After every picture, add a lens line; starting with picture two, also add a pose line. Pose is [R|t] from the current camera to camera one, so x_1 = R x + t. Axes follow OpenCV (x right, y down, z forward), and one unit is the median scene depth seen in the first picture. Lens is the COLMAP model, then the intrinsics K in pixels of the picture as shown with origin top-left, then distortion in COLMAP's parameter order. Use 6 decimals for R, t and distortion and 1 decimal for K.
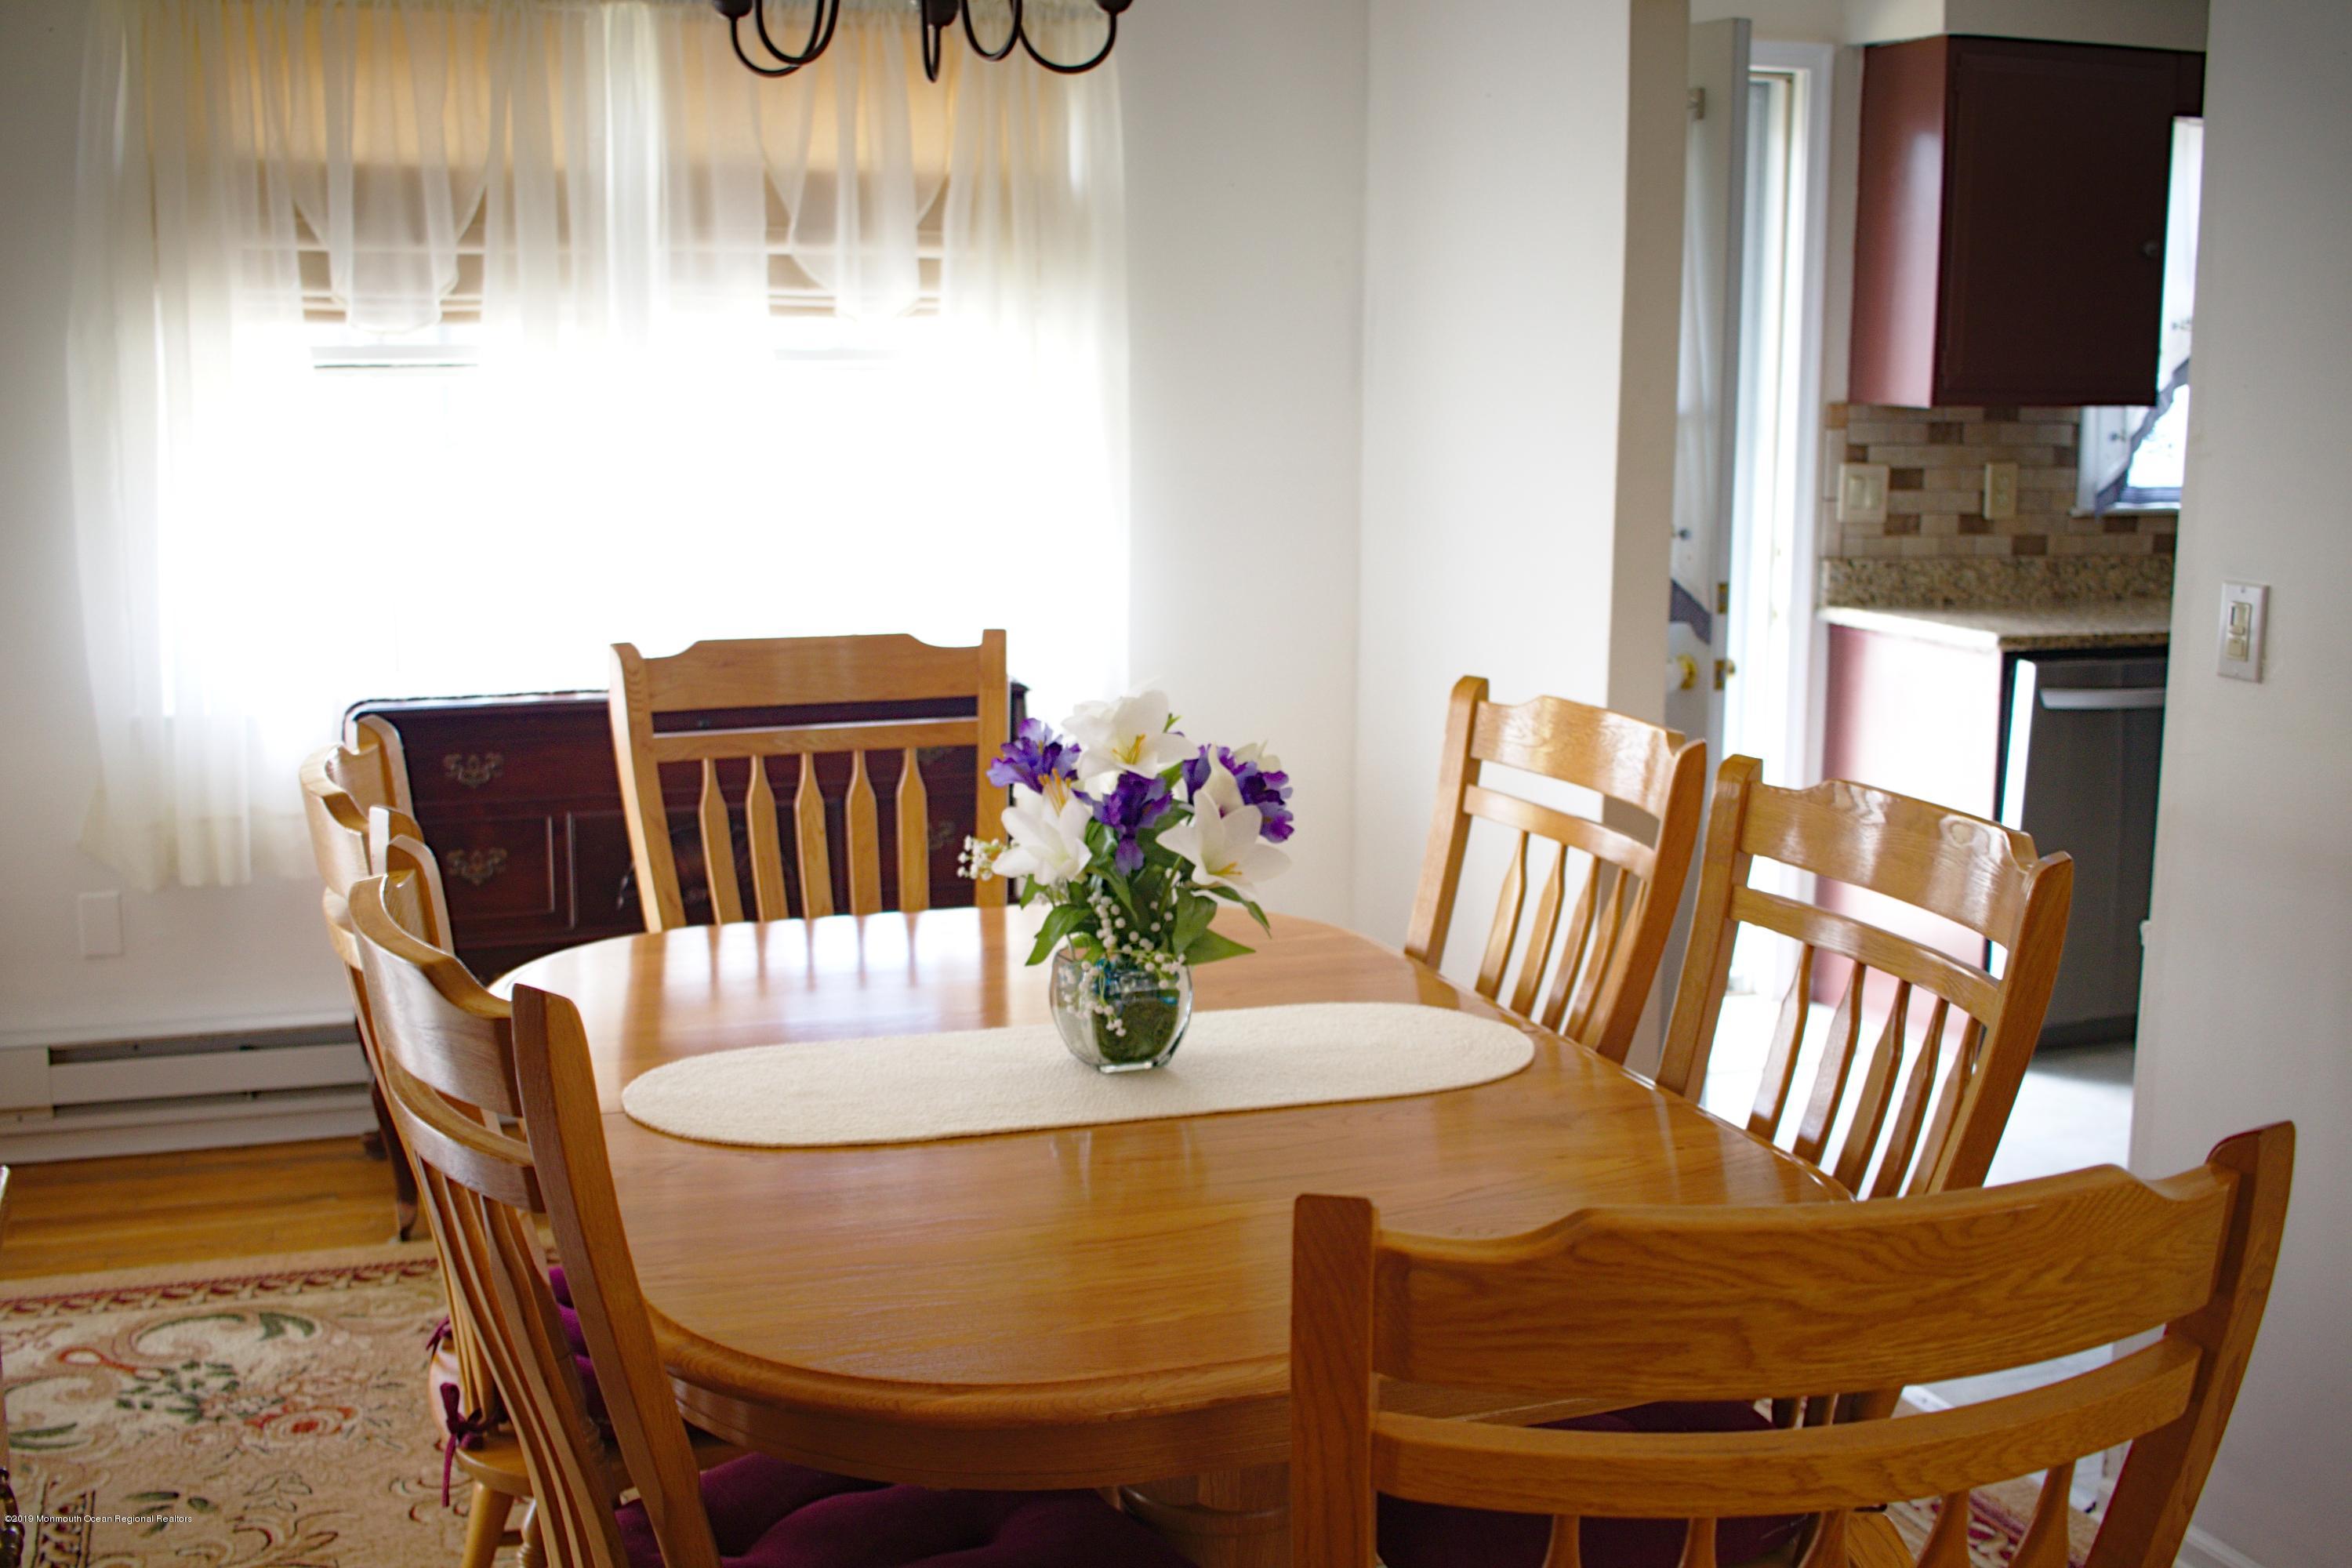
lens RADIAL K [[2633.2, 0, 1176.0], [0, 2633.2, 784.0], [0, 0, 1]] dist [-0.113607, 0.096887]
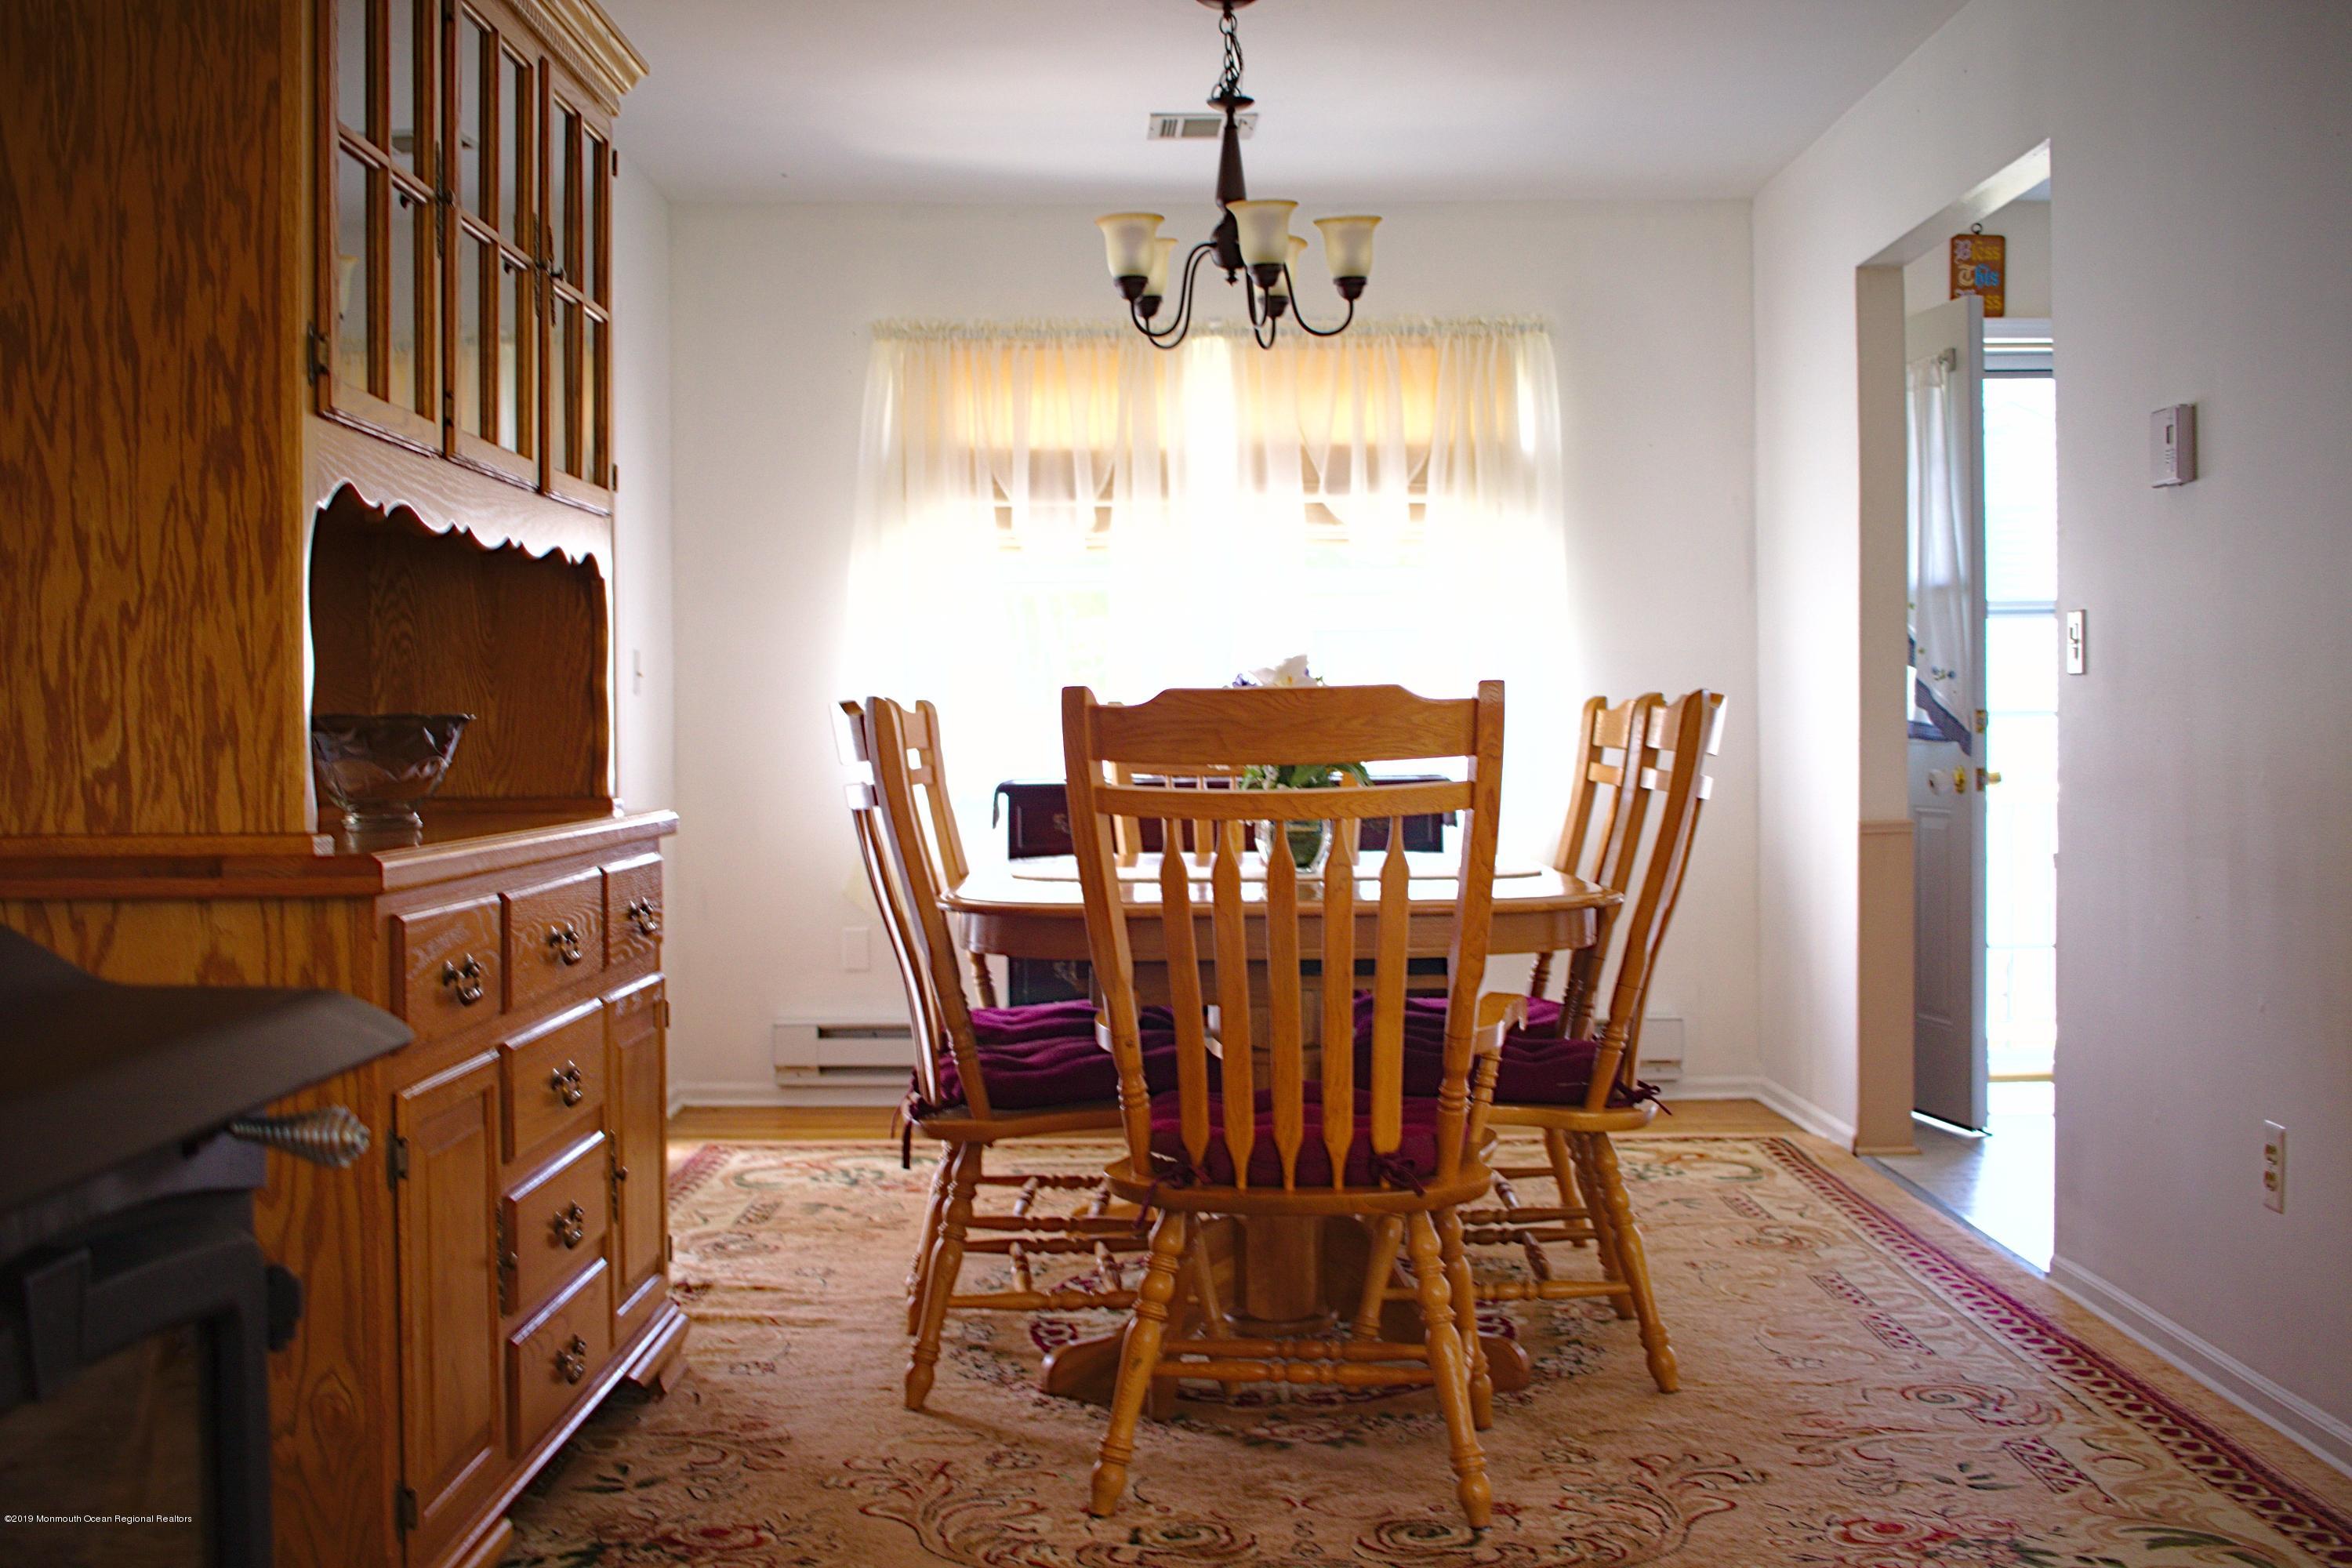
lens RADIAL K [[2633.2, 0, 1176.0], [0, 2633.2, 784.0], [0, 0, 1]] dist [-0.113607, 0.096887]
pose [[0.939673, -0.011255, -0.341888, 0.414676], [-0.039710, 0.989112, -0.141703, 0.245825], [0.339761, 0.146731, 0.928996, -0.545144]]
